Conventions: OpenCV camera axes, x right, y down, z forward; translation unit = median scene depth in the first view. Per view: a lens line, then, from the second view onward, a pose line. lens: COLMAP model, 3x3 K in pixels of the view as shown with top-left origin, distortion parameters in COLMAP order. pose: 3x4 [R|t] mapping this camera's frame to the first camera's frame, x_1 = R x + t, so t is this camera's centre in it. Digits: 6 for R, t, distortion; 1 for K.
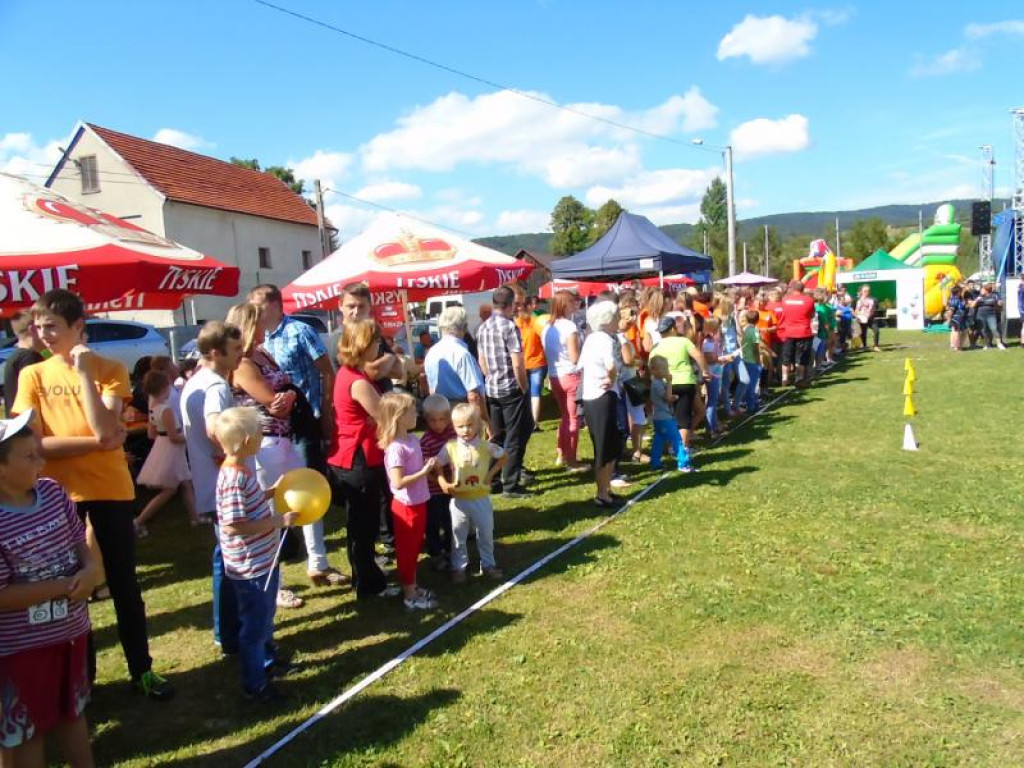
lens RADIAL K [[726.3, 0, 512.0], [0, 726.3, 384.0], [0, 0, 1]] dist [-0.104721, 0.094355]
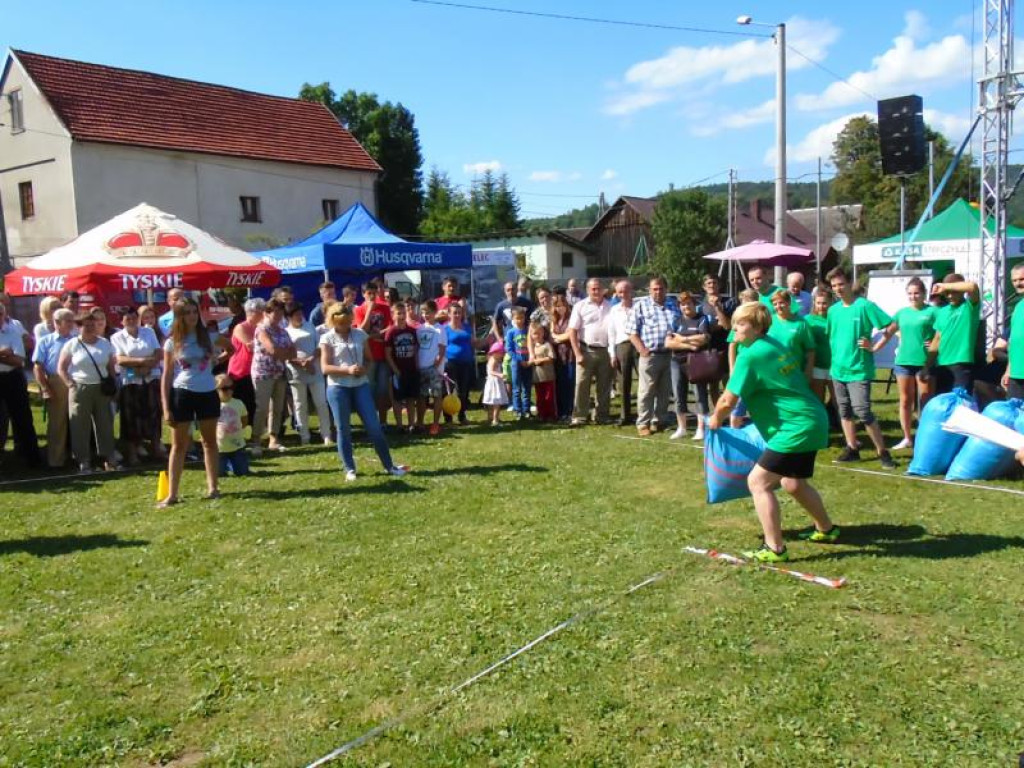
lens RADIAL K [[889.1, 0, 531.8], [0, 889.1, 386.5], [0, 0, 1]] dist [-0.017975, -0.001949]
pose [[0.927241, 0.075251, -0.366826, 0.394169], [-0.063229, 0.996998, 0.044699, -0.051851], [0.369088, -0.018253, 0.929215, 0.232805]]
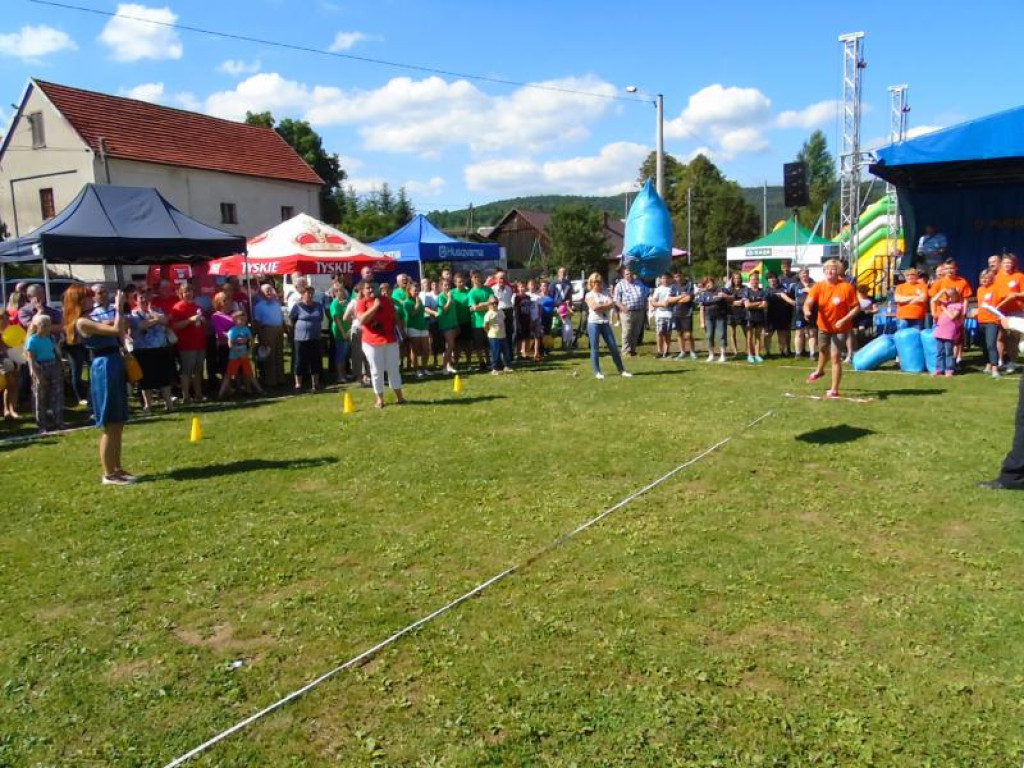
lens RADIAL K [[719.3, 0, 512.0], [0, 719.3, 384.0], [0, 0, 1]] dist [-0.057611, 0.035030]
pose [[0.978009, 0.067710, -0.197265, 0.314353], [-0.055024, 0.996091, 0.069101, -0.033838], [0.201173, -0.056727, 0.977912, 0.105001]]
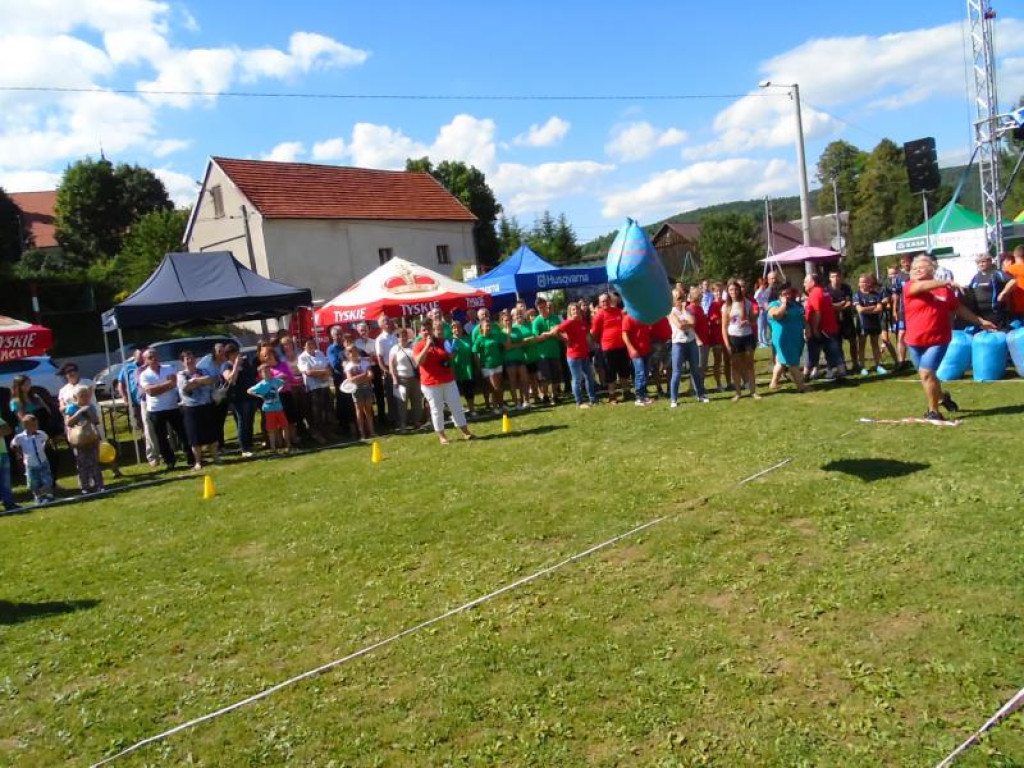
lens RADIAL K [[723.4, 0, 529.7], [0, 723.4, 378.5], [0, 0, 1]] dist [-0.037408, 0.027150]
pose [[0.904872, -0.001059, -0.425682, 0.366134], [0.018771, 0.999123, 0.037416, -0.040571], [0.425270, -0.041847, 0.904099, 0.139146]]
